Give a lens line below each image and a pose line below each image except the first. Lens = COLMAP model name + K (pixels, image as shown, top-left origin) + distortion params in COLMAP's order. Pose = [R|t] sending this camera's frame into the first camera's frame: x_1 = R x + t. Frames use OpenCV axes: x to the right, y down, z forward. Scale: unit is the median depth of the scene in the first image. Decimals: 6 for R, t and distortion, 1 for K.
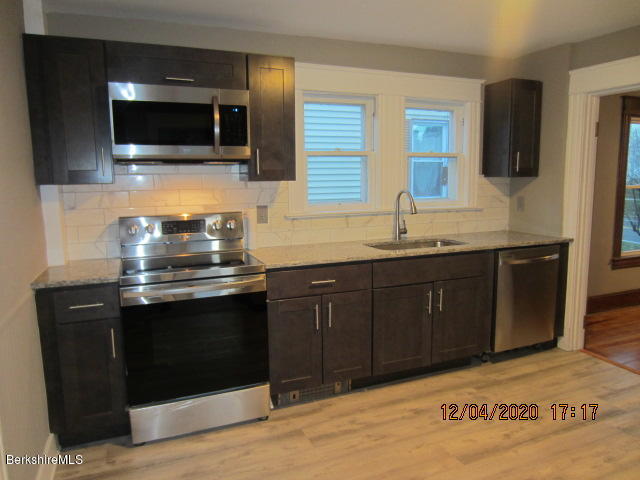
lens RADIAL K [[456.7, 0, 320.0], [0, 456.7, 240.0], [0, 0, 1]] dist [-0.025553, 0.002987]
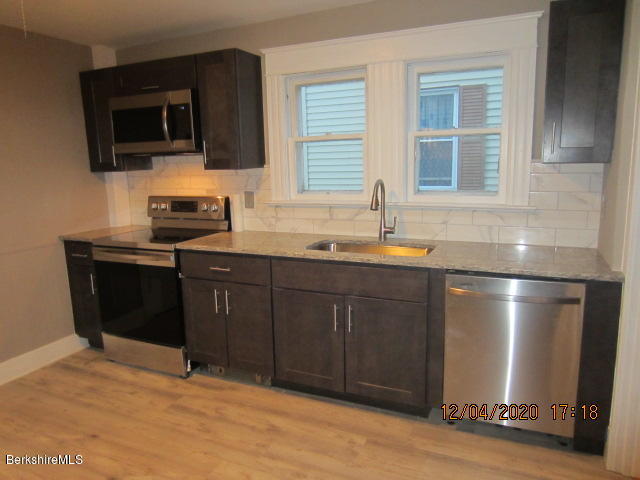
lens RADIAL K [[456.7, 0, 320.0], [0, 456.7, 240.0], [0, 0, 1]] dist [-0.025553, 0.002987]
pose [[0.682091, 0.120133, -0.721332, 0.828728], [-0.085041, 0.992752, 0.084921, -0.073522], [0.726306, 0.003419, 0.687363, 0.421843]]
